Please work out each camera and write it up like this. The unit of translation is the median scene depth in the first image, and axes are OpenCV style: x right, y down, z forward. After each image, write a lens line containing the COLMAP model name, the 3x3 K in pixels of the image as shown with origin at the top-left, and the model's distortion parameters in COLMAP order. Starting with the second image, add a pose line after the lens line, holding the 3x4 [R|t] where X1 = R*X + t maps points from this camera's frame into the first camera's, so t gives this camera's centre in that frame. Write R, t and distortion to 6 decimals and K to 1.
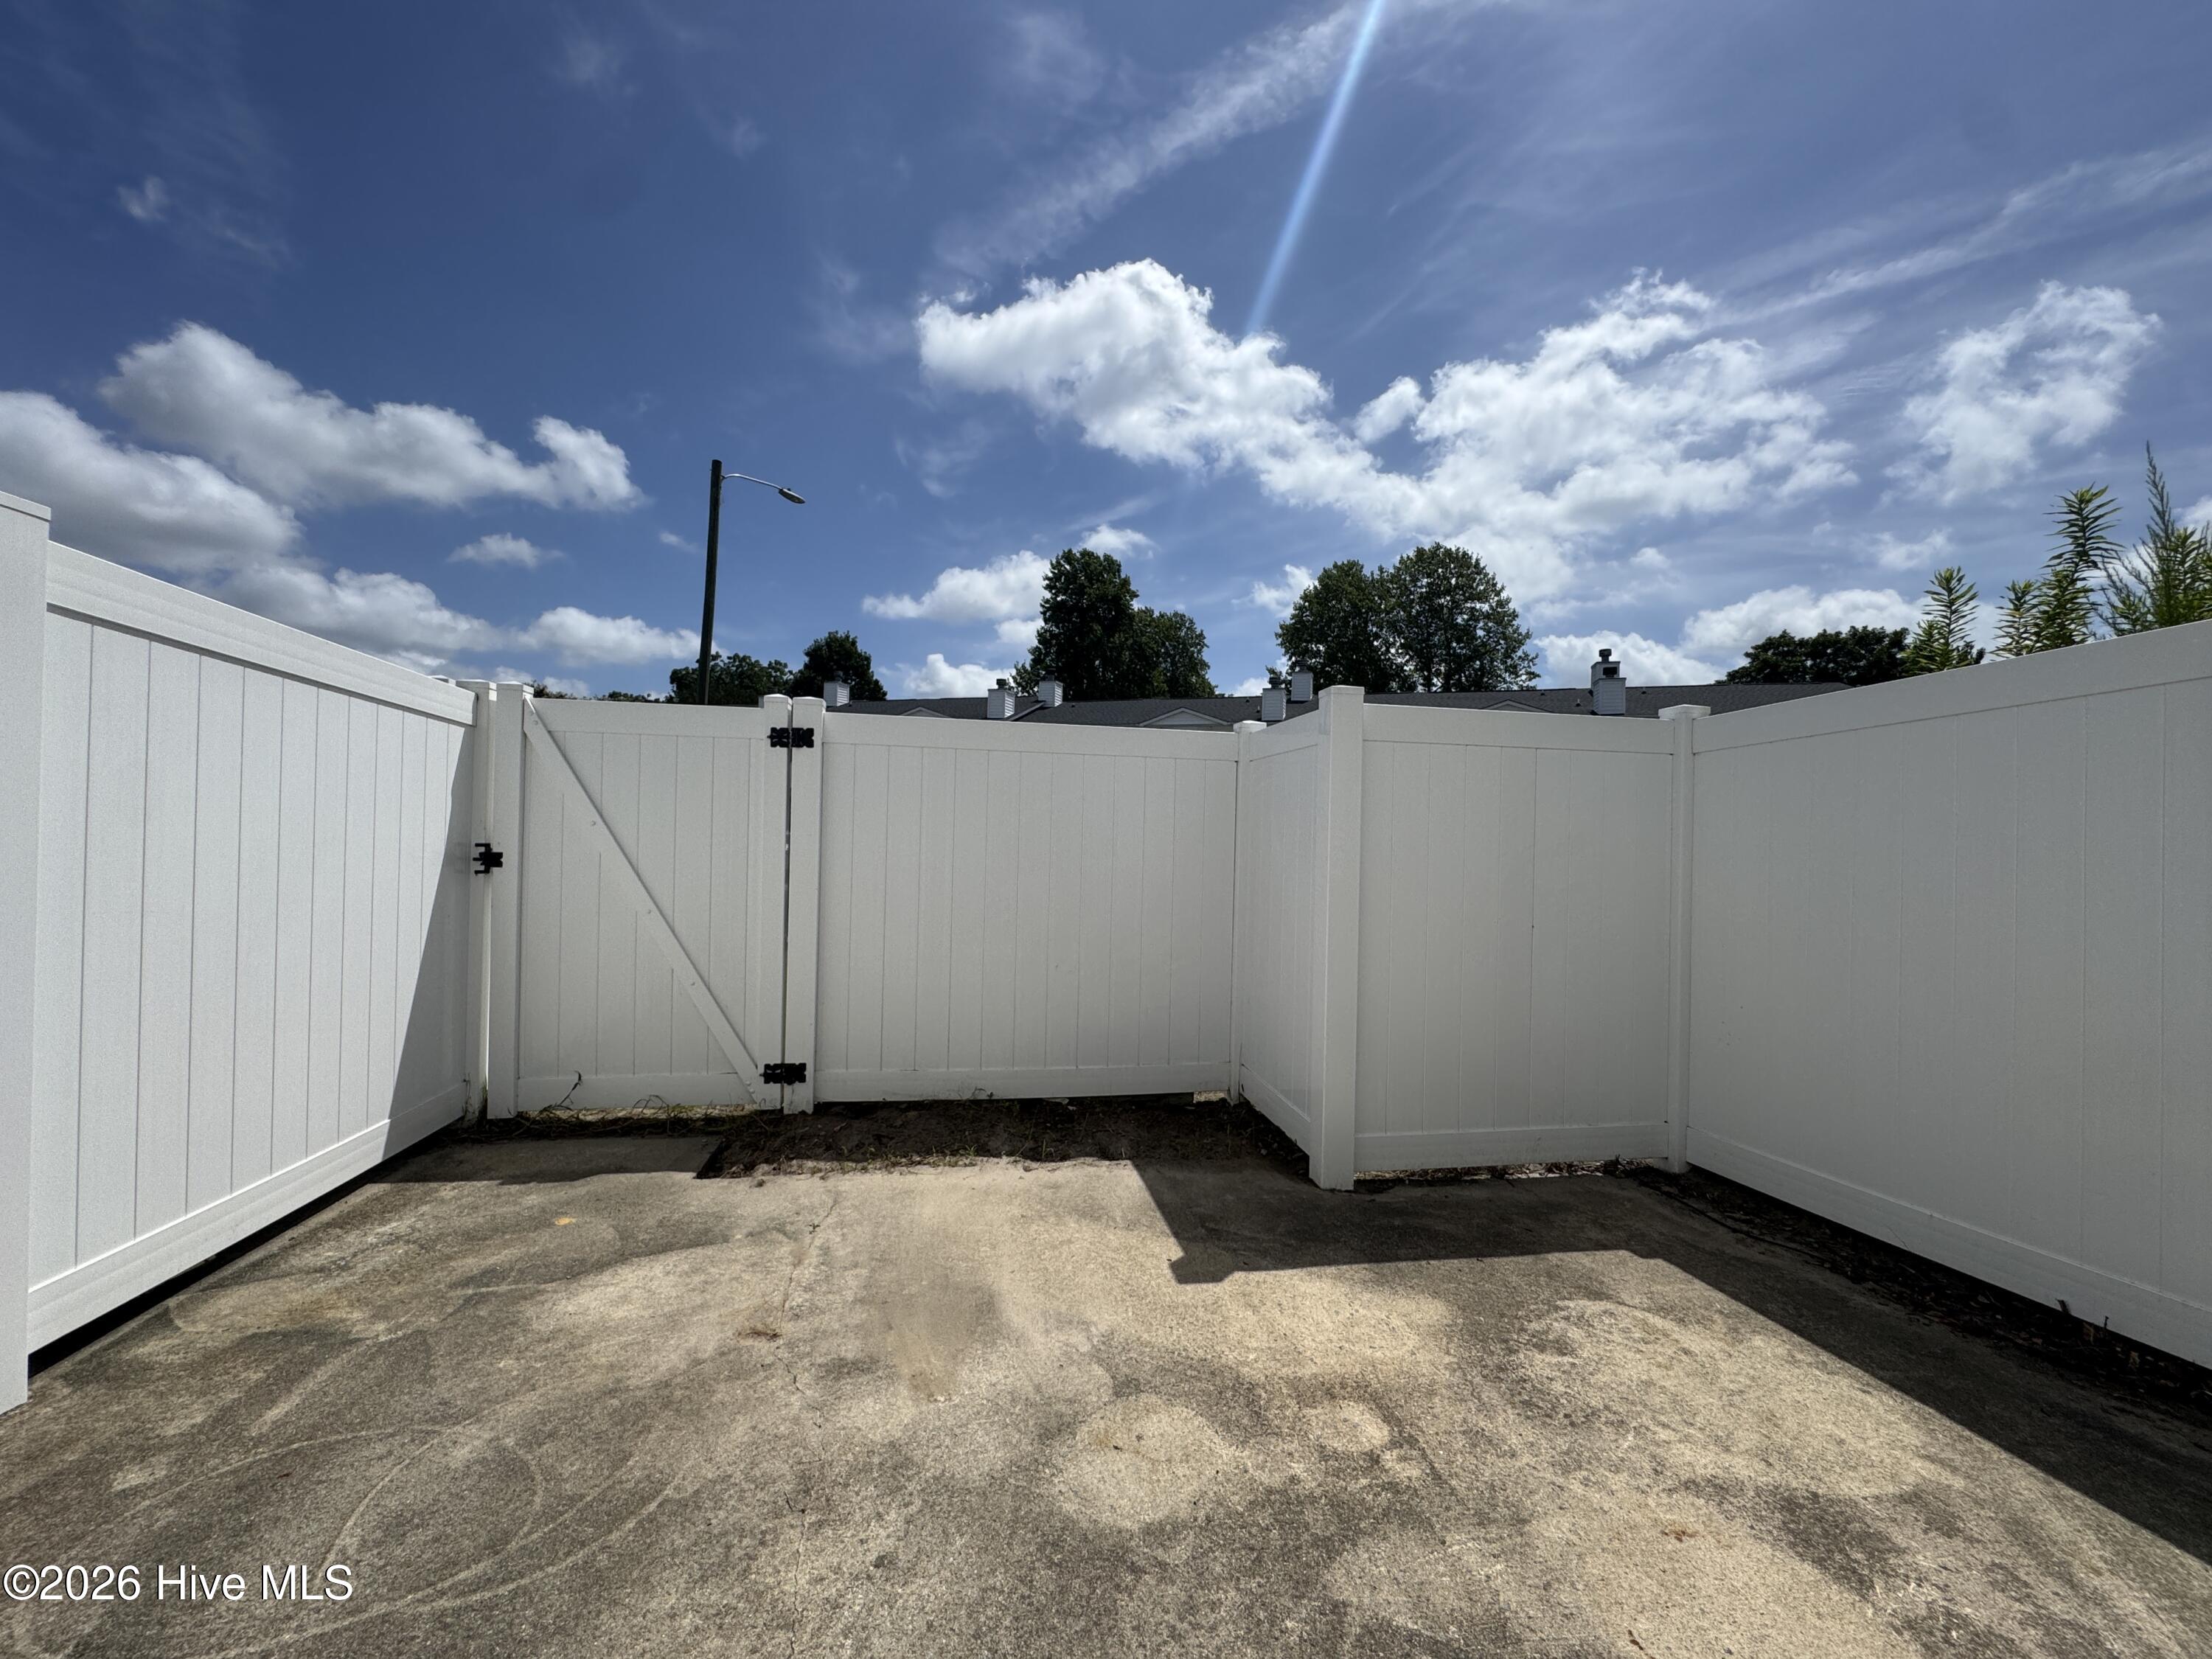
lens RADIAL K [[884.3, 0, 1100.9], [0, 884.3, 824.0], [0, 0, 1]] dist [-0.002555, -0.000101]
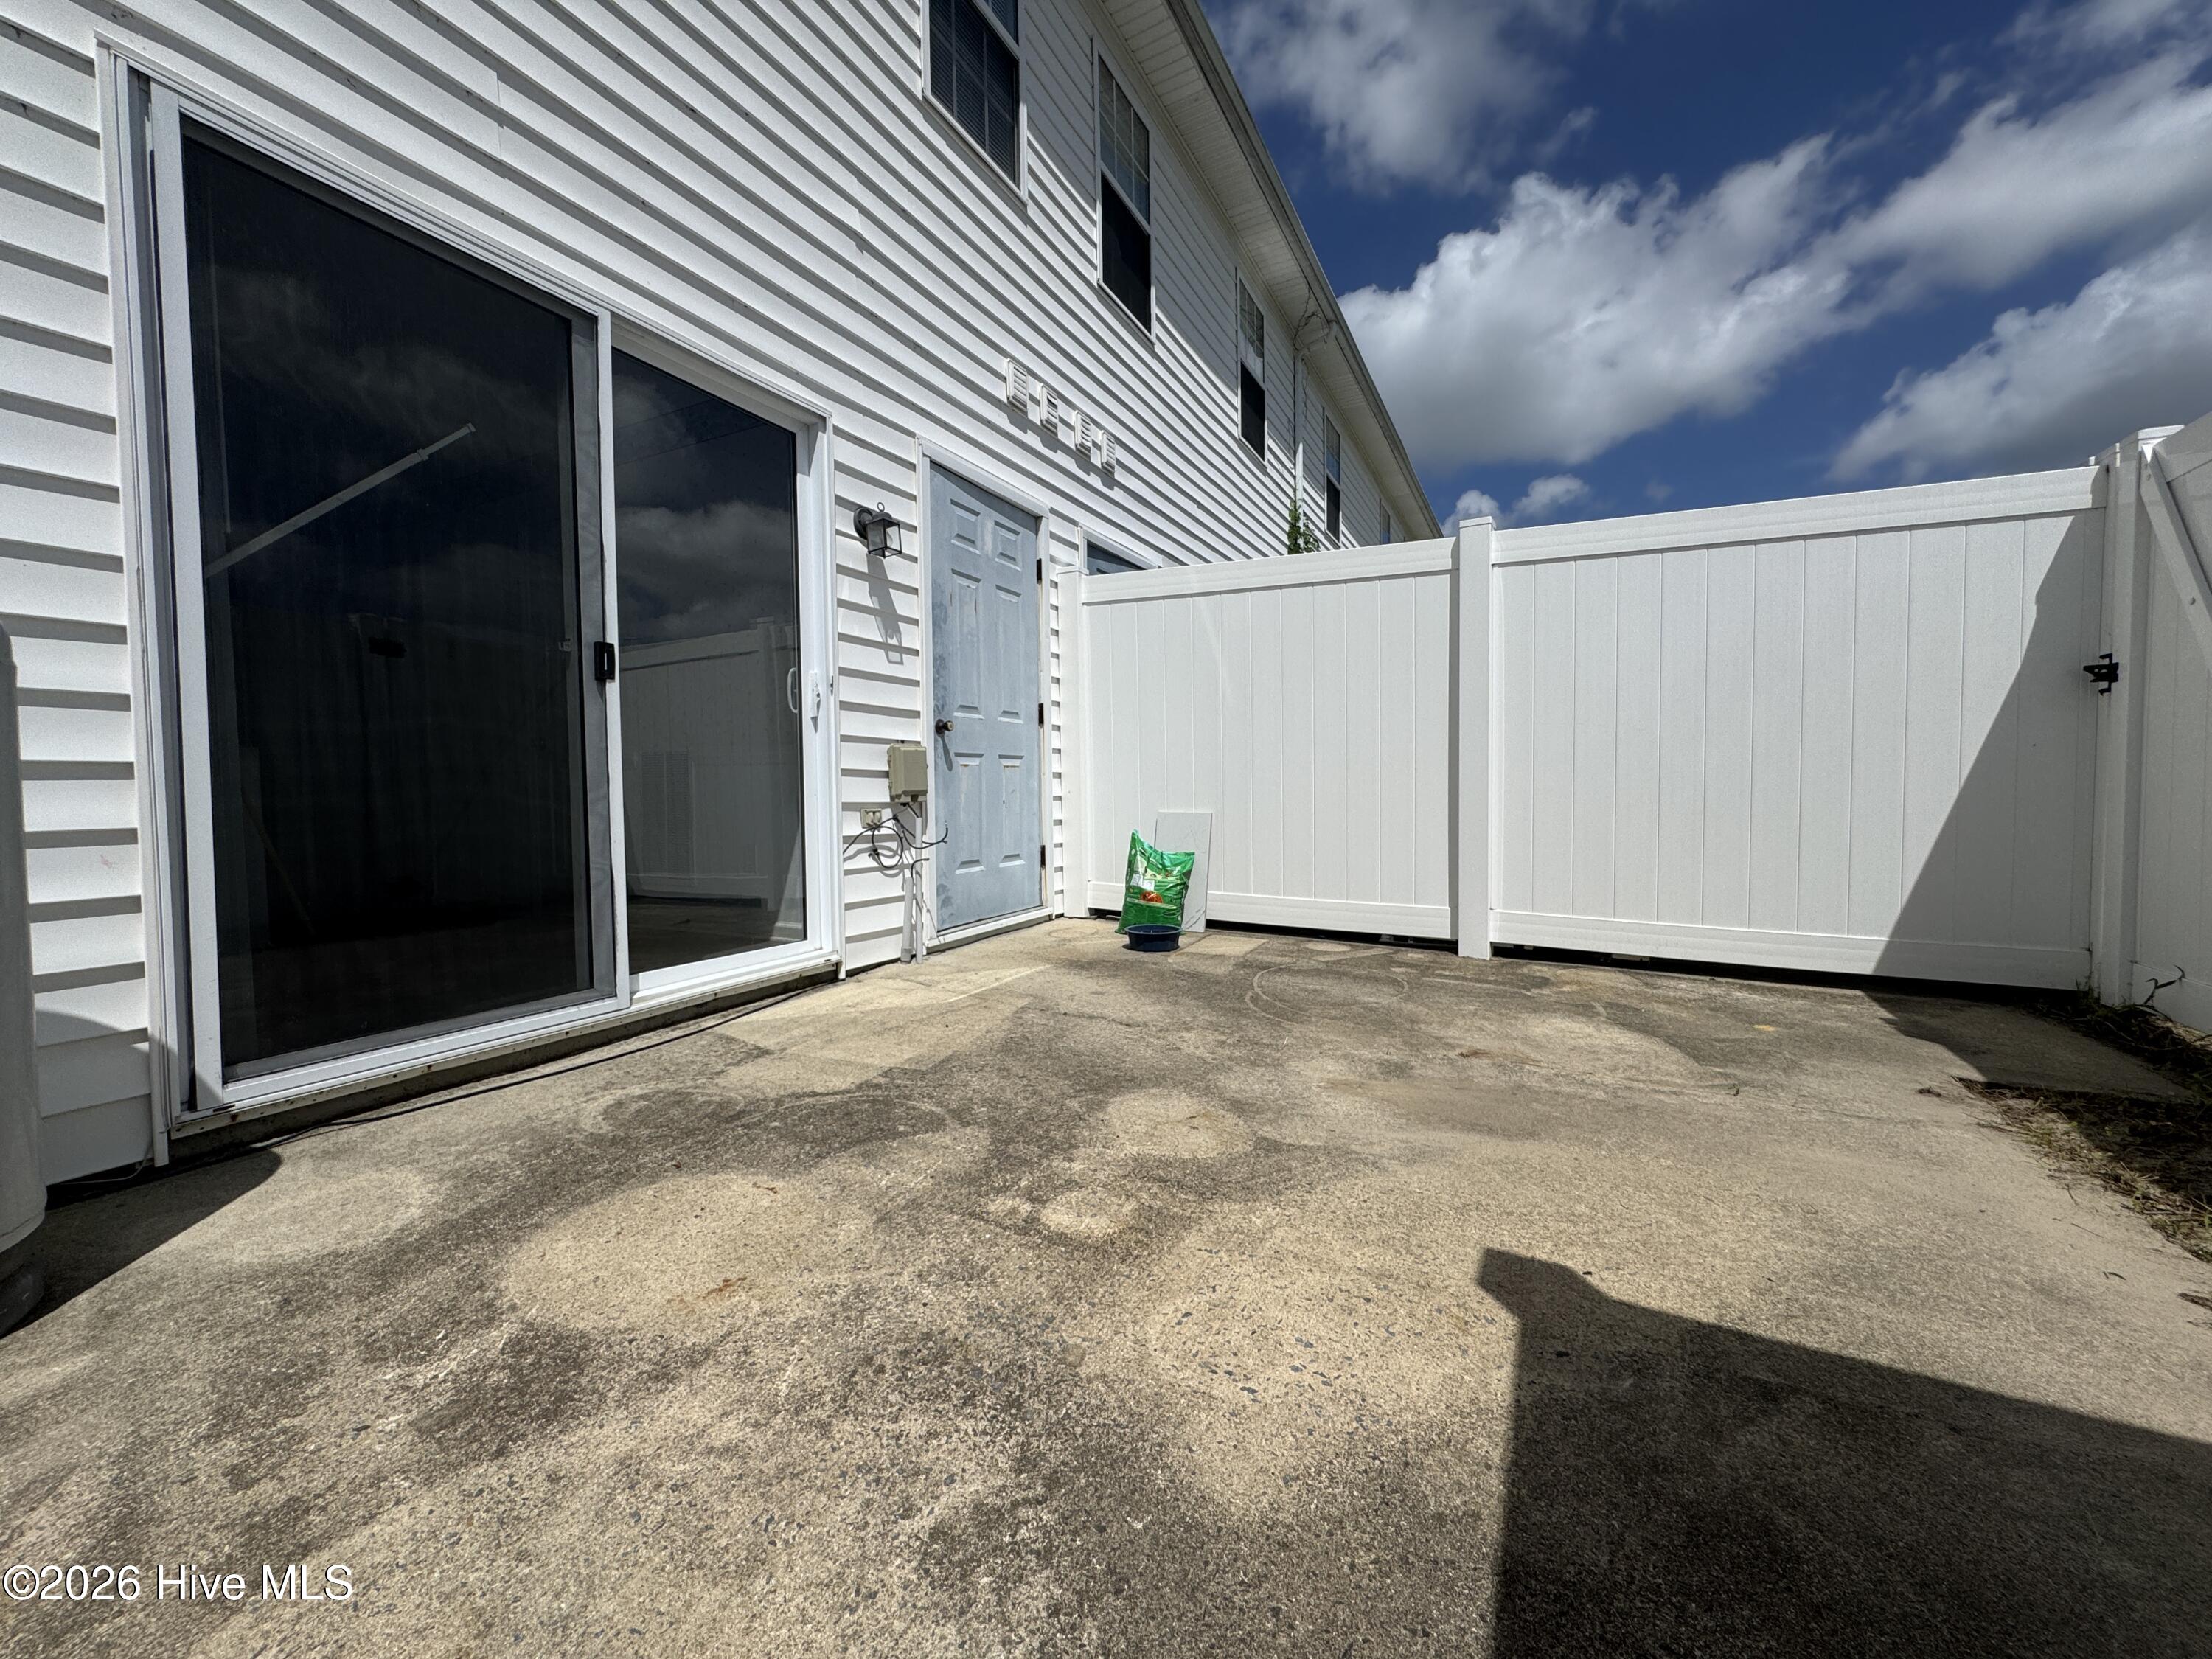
lens RADIAL K [[884.3, 0, 1111.9], [0, 884.3, 836.5], [0, 0, 1]] dist [-0.002555, -0.000101]
pose [[-0.607279, 0.027671, -0.794006, 0.787616], [0.013427, 0.999608, 0.024567, 0.257926], [0.794375, 0.004258, -0.607413, 1.303109]]
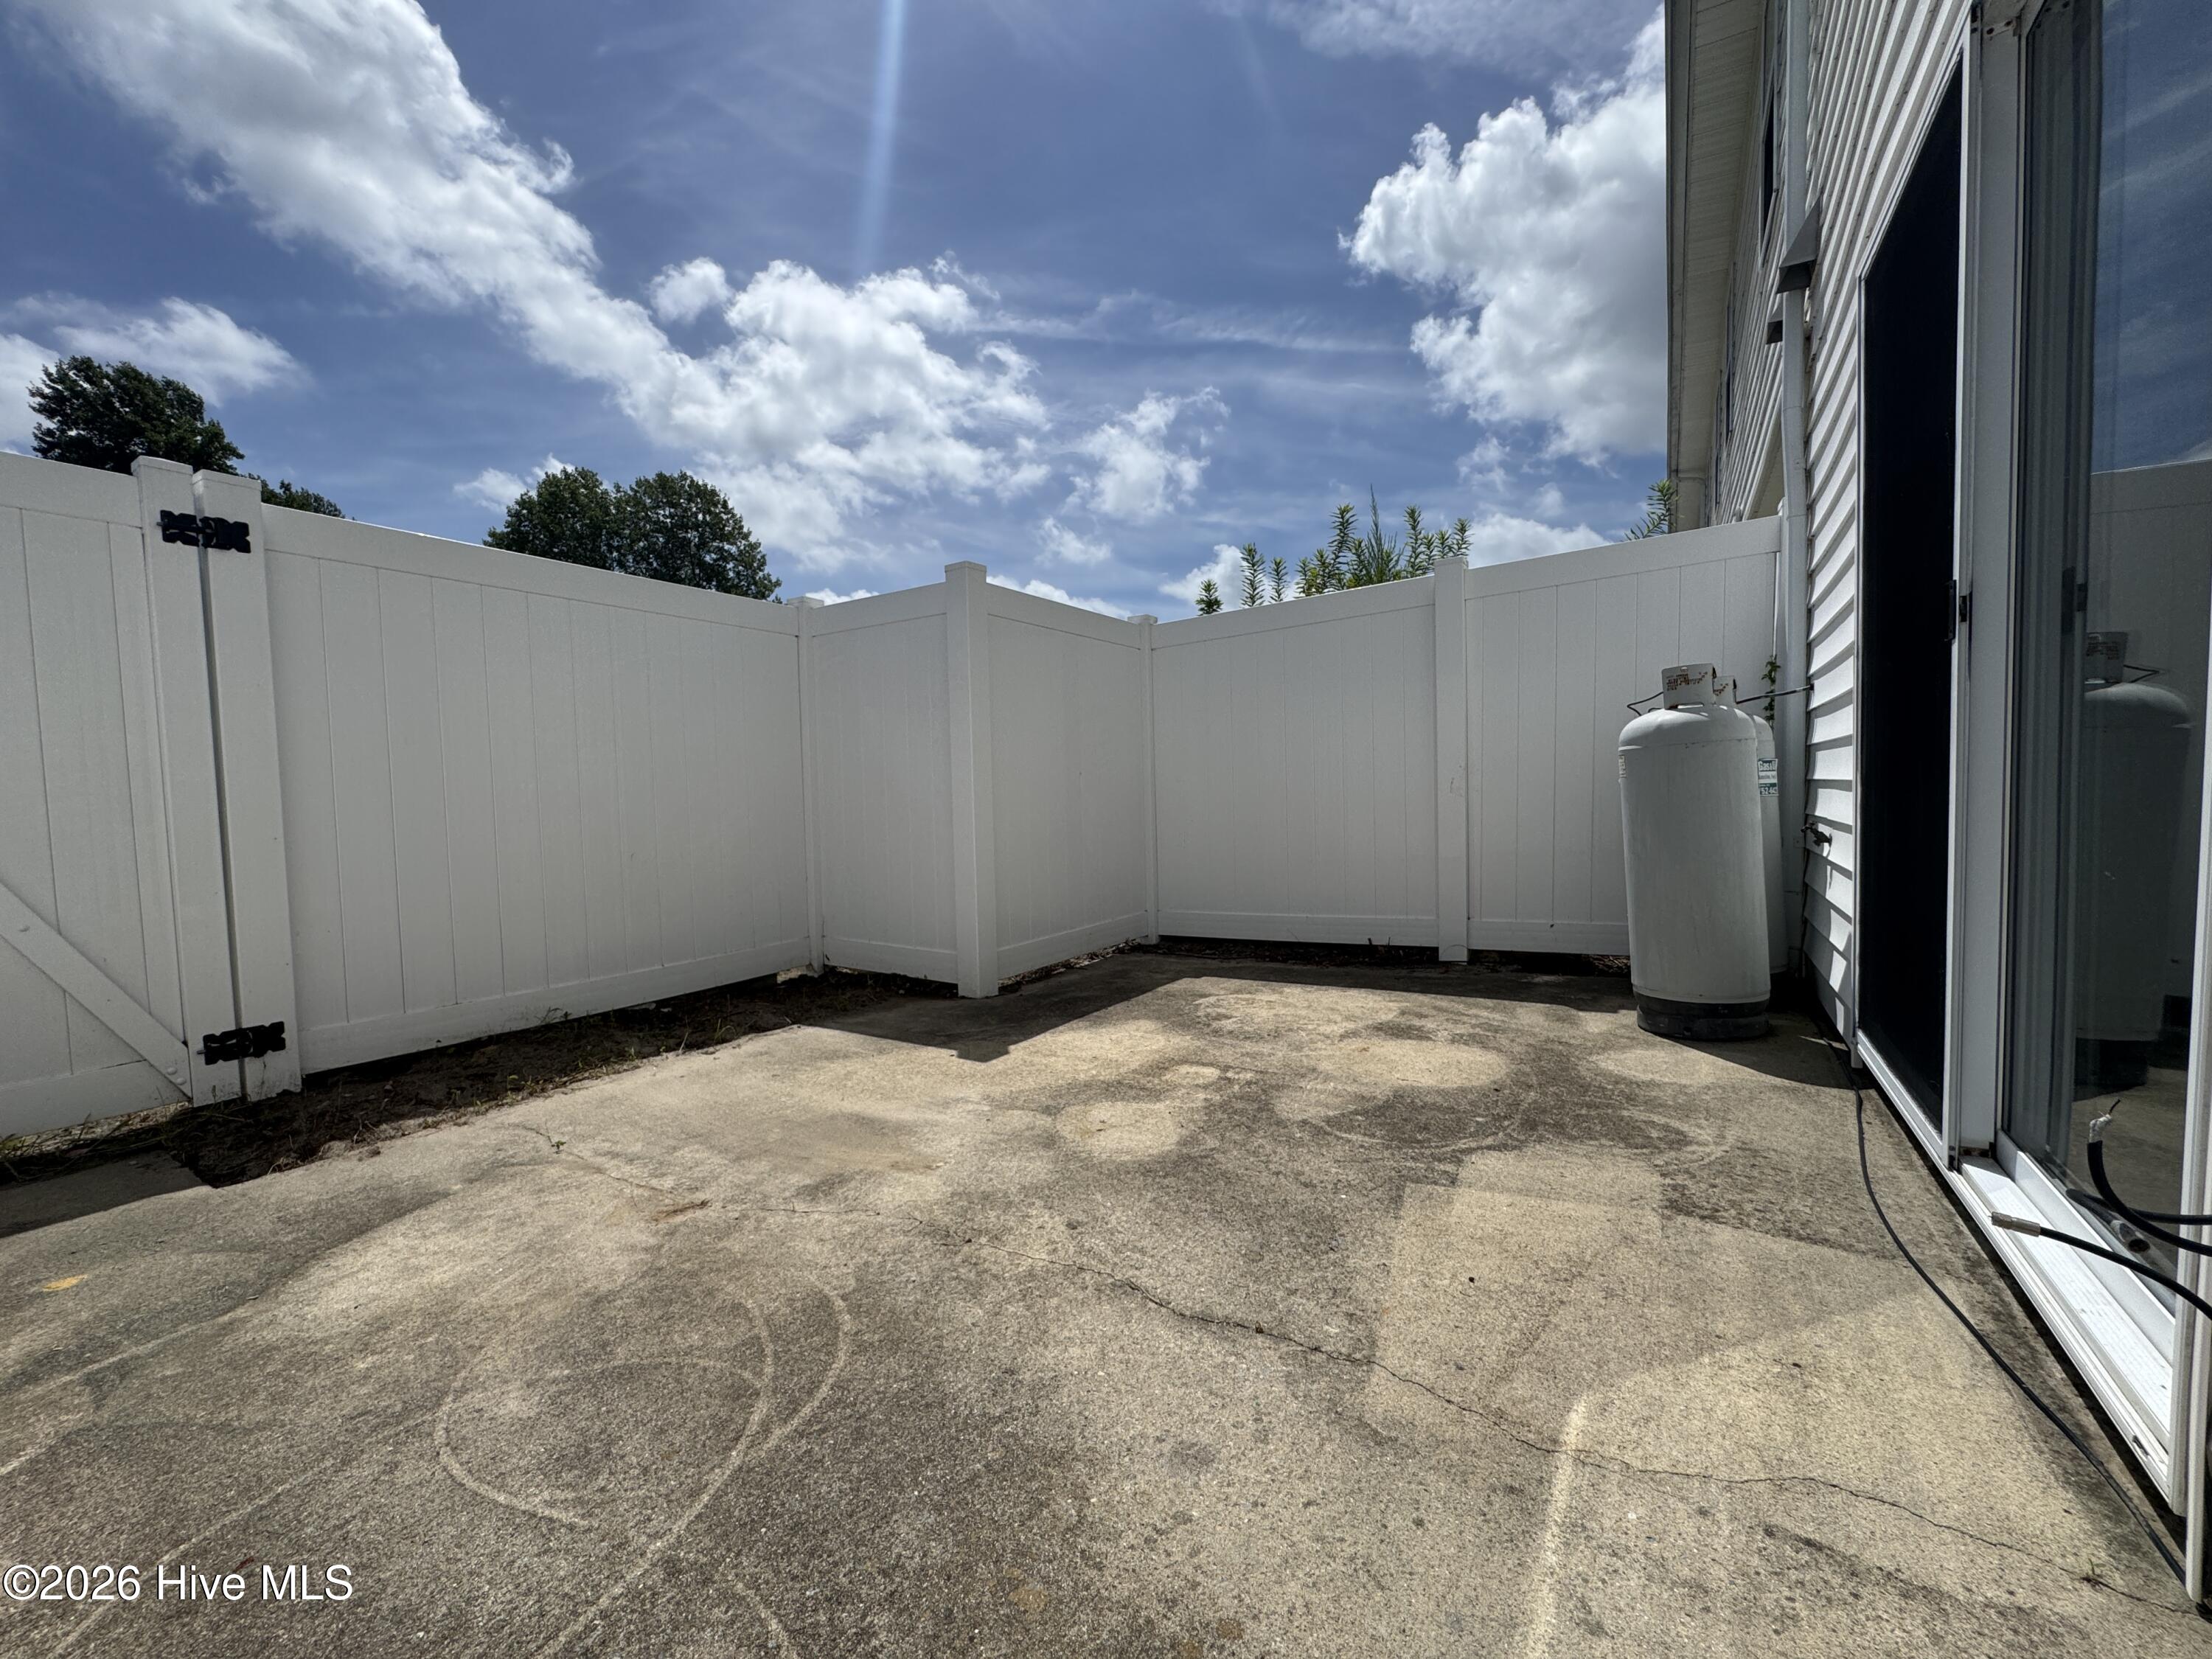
lens RADIAL K [[884.3, 0, 1105.2], [0, 884.3, 828.0], [0, 0, 1]] dist [-0.002555, -0.000101]
pose [[0.683155, -0.072497, 0.726666, -0.687290], [0.026986, 0.996887, 0.074086, 0.156938], [-0.729775, -0.031003, 0.682984, 0.131911]]
